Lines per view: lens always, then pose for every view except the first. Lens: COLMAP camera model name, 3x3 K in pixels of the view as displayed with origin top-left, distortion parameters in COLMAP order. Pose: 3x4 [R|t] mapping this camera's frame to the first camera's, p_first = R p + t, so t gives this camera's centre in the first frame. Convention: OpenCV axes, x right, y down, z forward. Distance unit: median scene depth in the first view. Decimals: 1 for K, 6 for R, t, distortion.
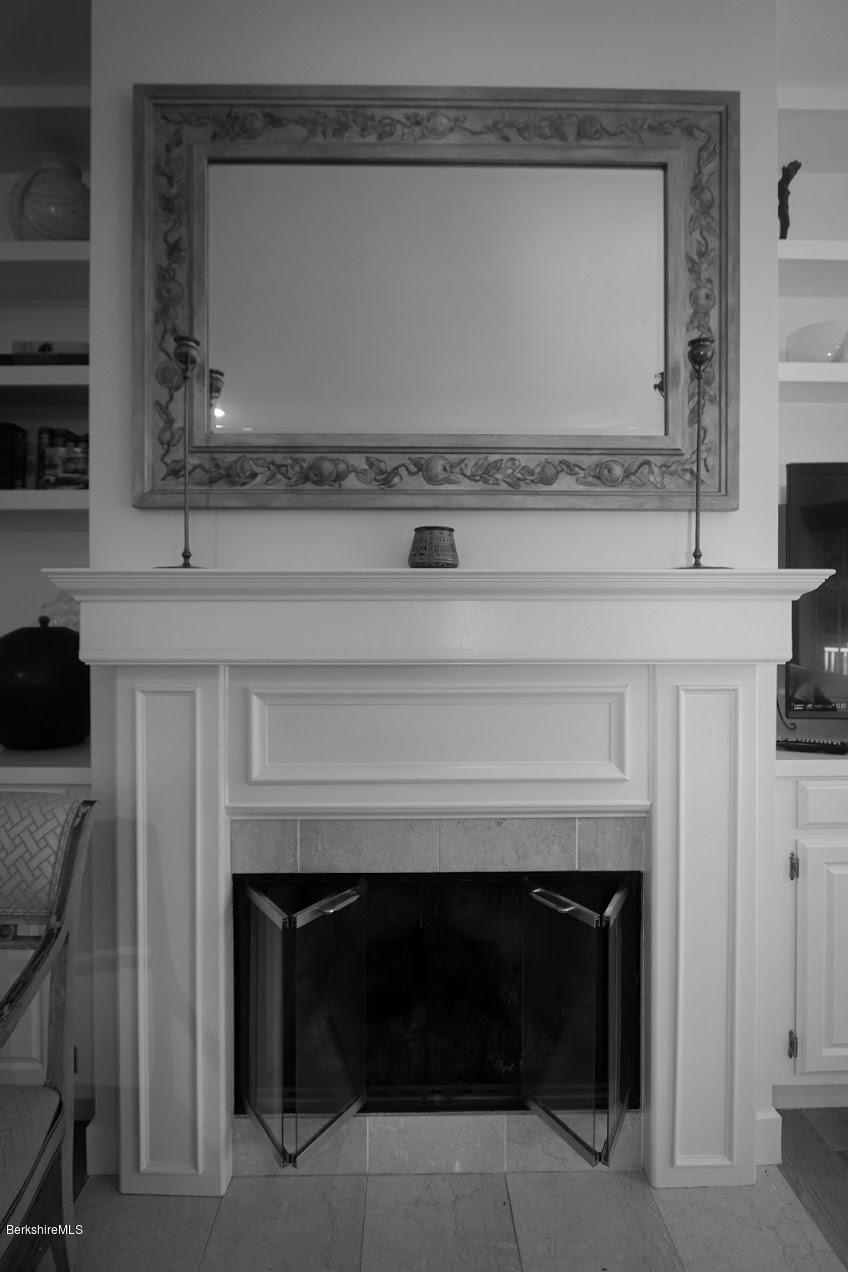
lens RADIAL K [[649.6, 0, 421.3], [0, 649.6, 627.2], [0, 0, 1]] dist [-0.016066, 0.000322]
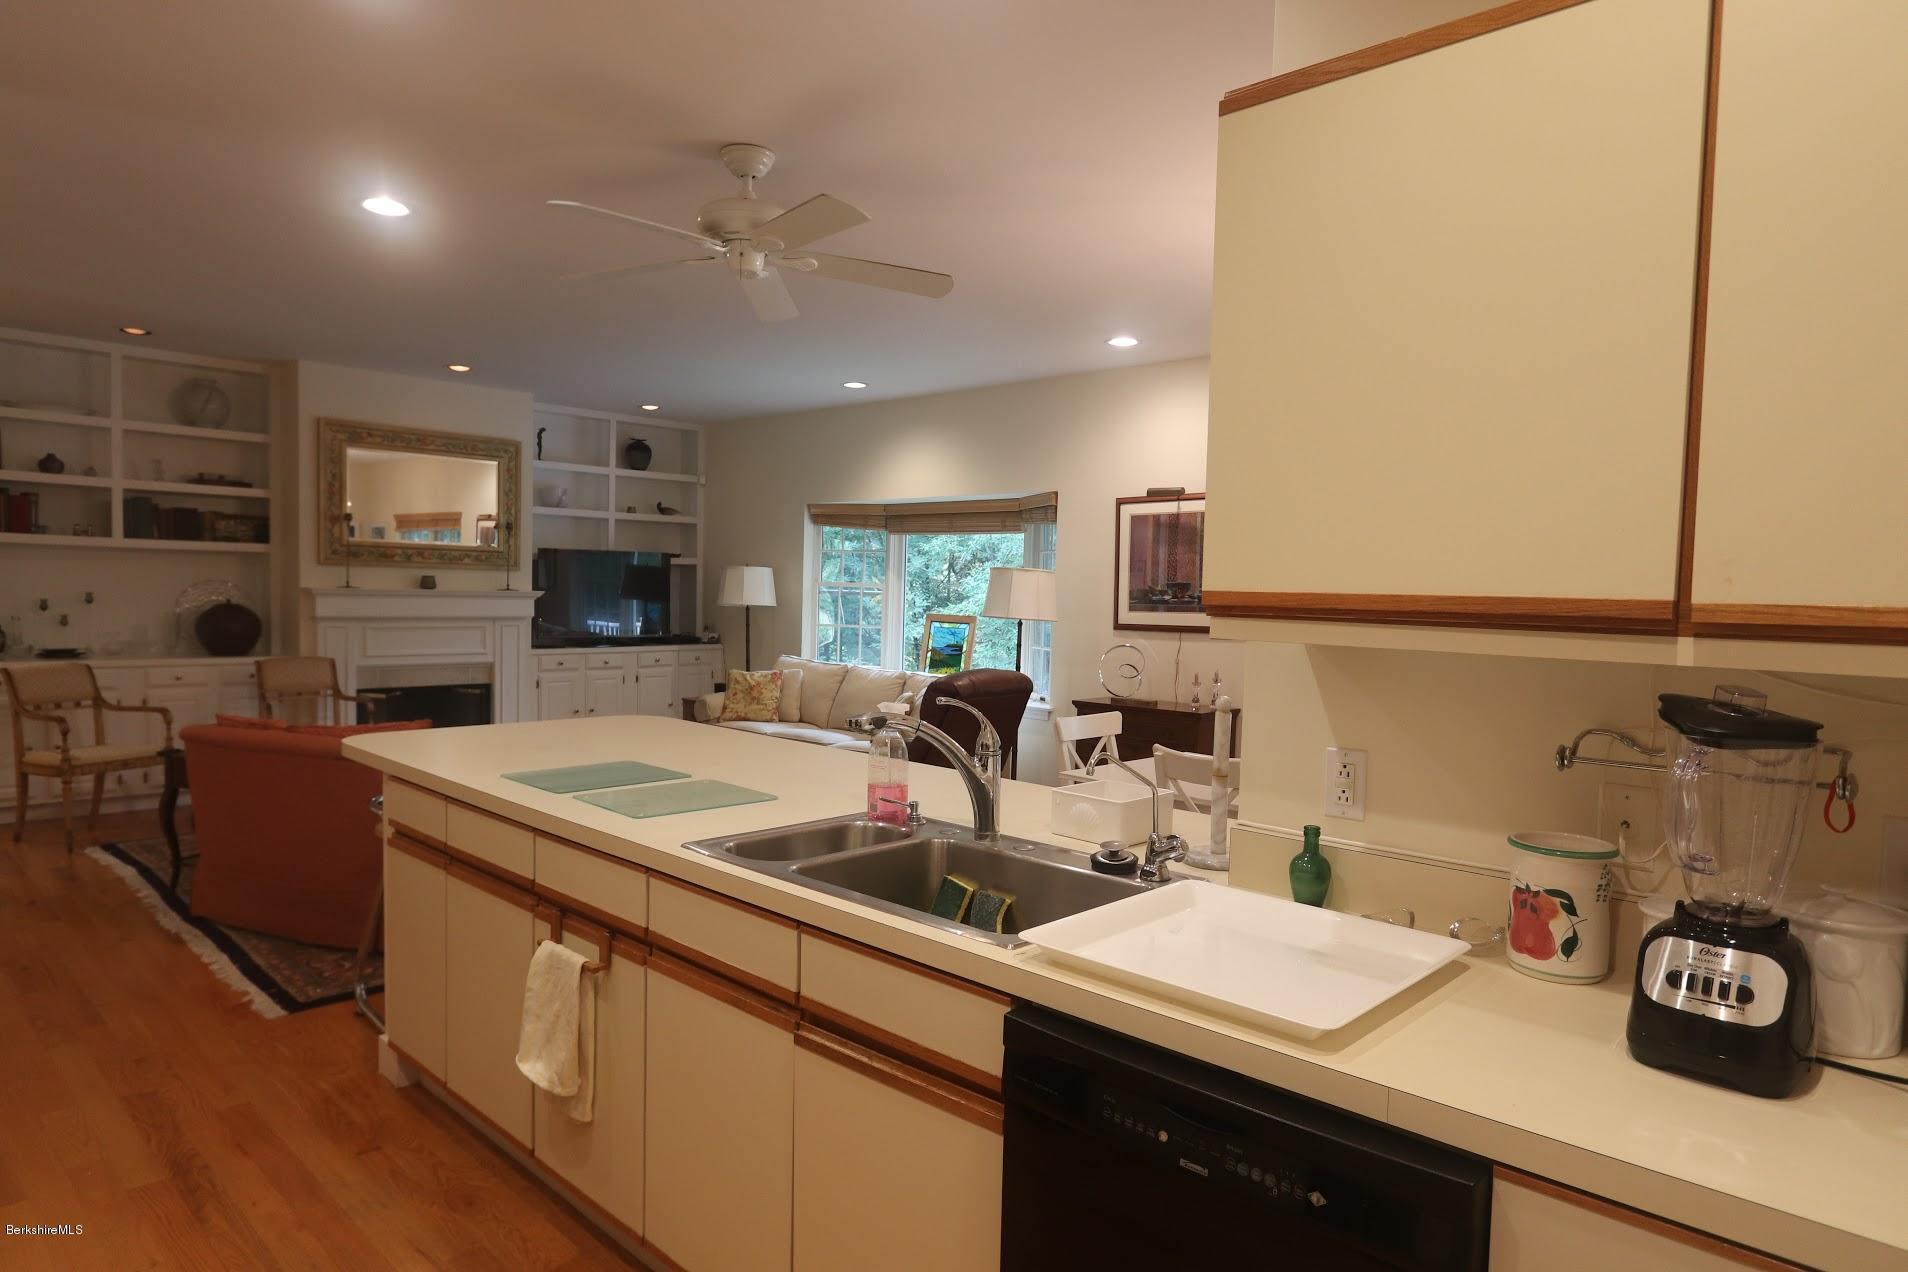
lens RADIAL K [[1121.8, 0, 928.5], [0, 1121.8, 645.1], [0, 0, 1]] dist [0.000509, 0.000859]
pose [[0.705543, -0.017684, 0.708447, -2.079333], [-0.018578, 0.998883, 0.043437, -0.090958], [-0.708424, -0.043808, 0.704426, -4.477915]]
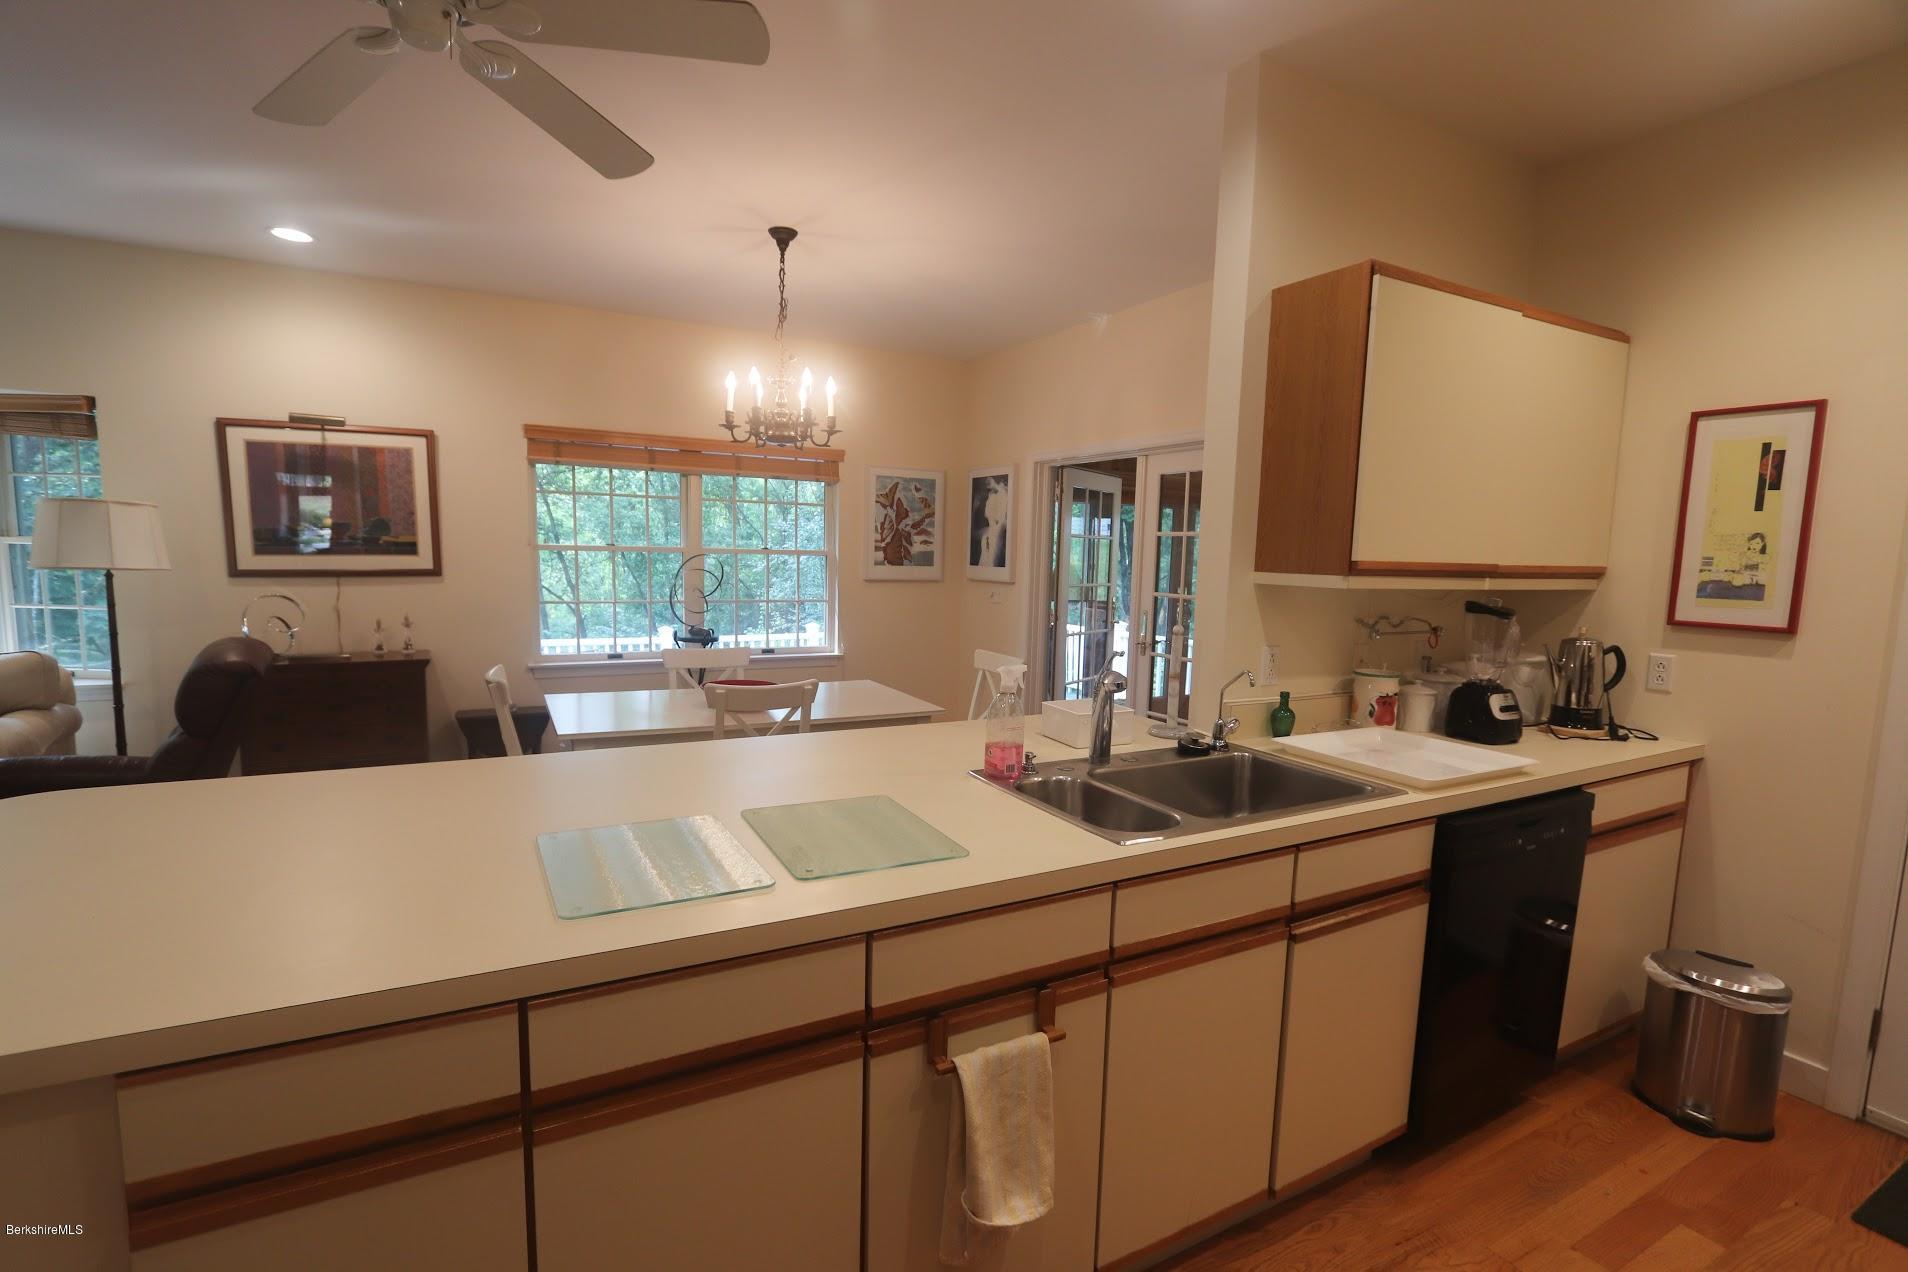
lens RADIAL K [[874.5, 0, 941.7], [0, 874.5, 652.1], [0, 0, 1]] dist [-0.012535, 0.001642]
pose [[-0.461073, -0.114822, 0.879902, -2.073863], [-0.016662, 0.992538, 0.120789, -0.114057], [-0.887206, 0.041032, -0.459546, -2.517205]]
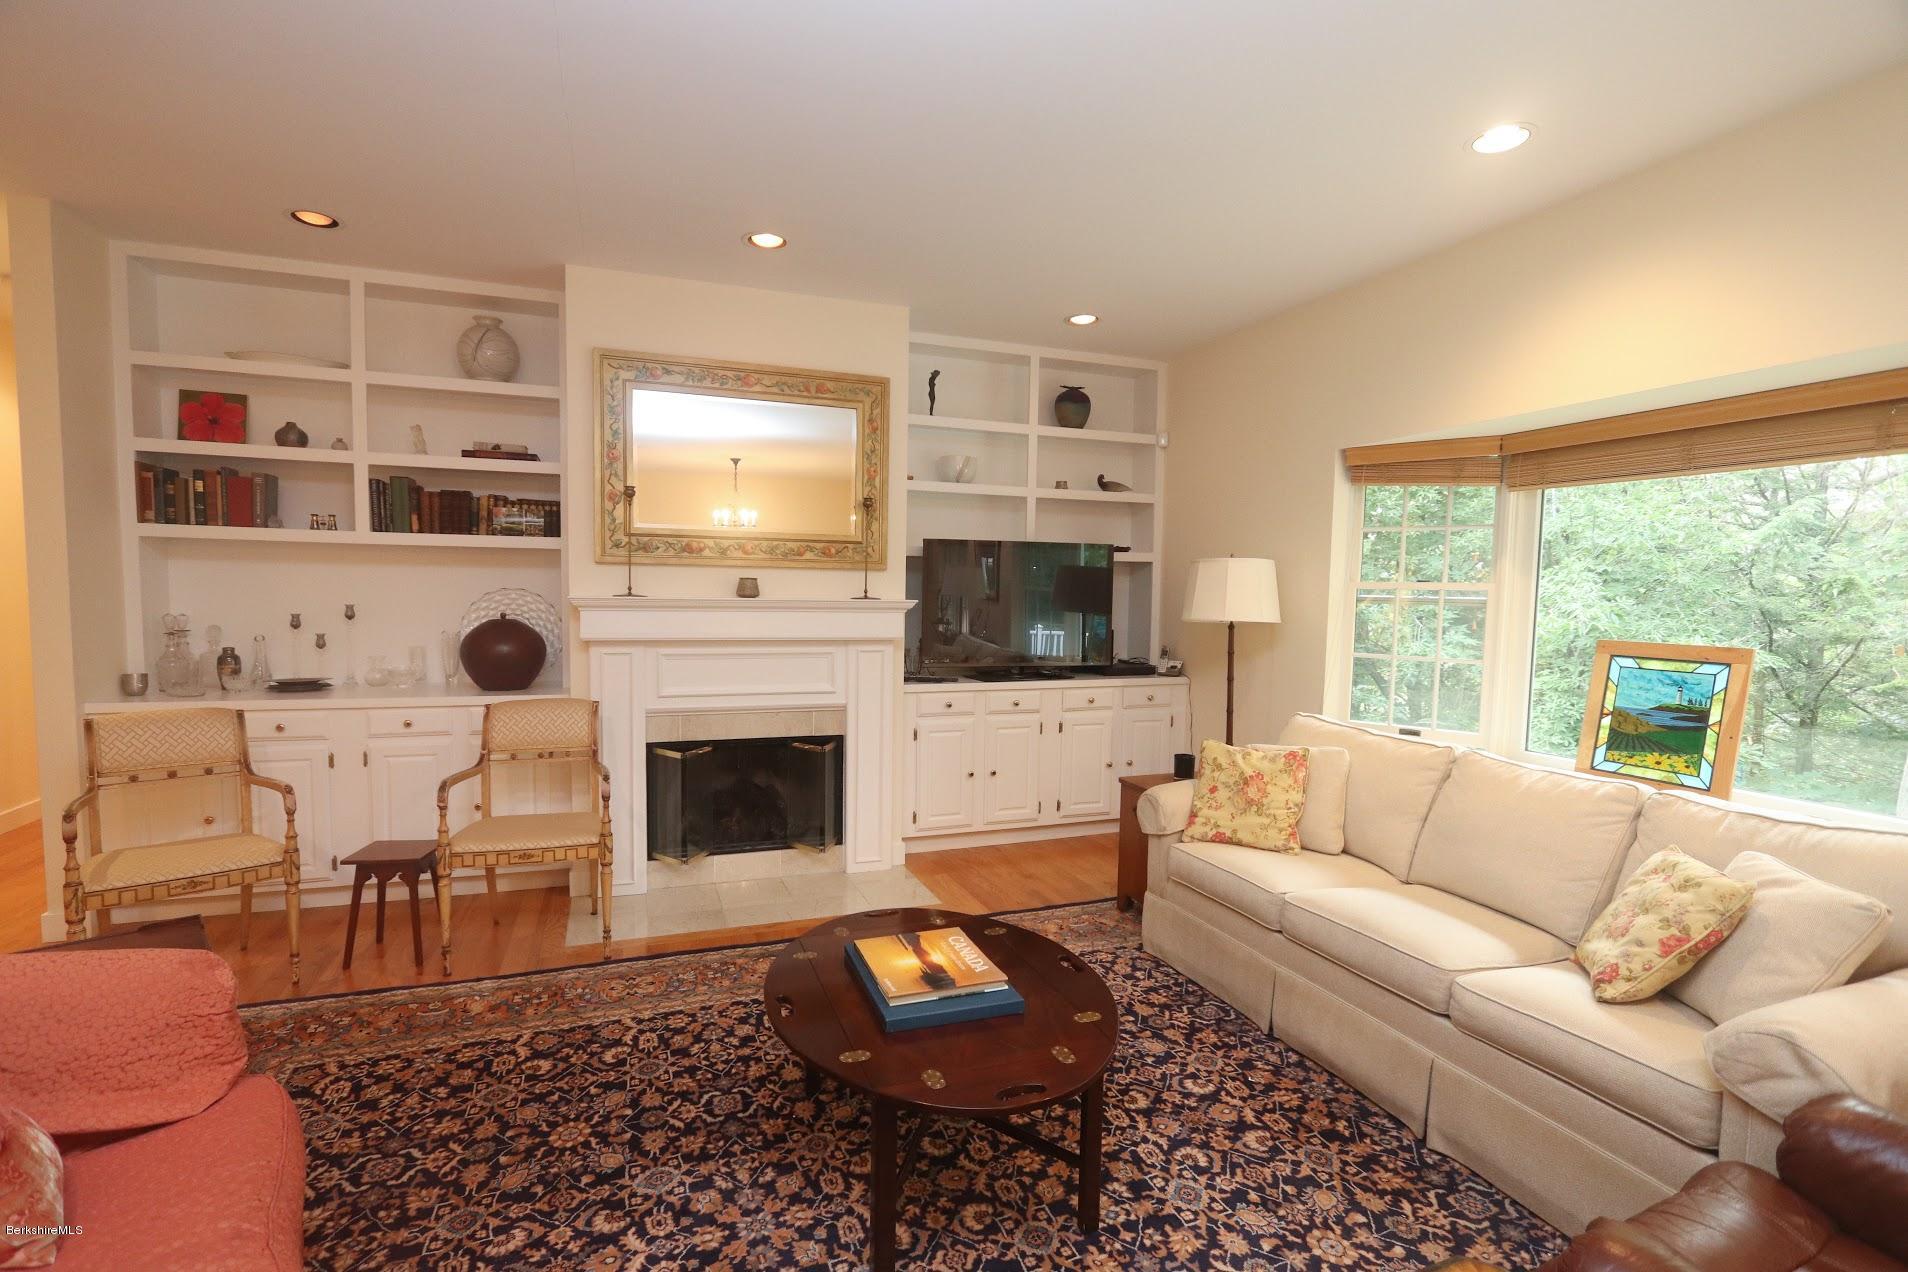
lens RADIAL K [[874.5, 0, 941.7], [0, 874.5, 652.1], [0, 0, 1]] dist [-0.012535, 0.001642]
pose [[0.943518, -0.007310, 0.331241, -0.327210], [-0.013356, 0.998105, 0.060069, -0.084216], [-0.331052, -0.061100, 0.941632, -1.903229]]
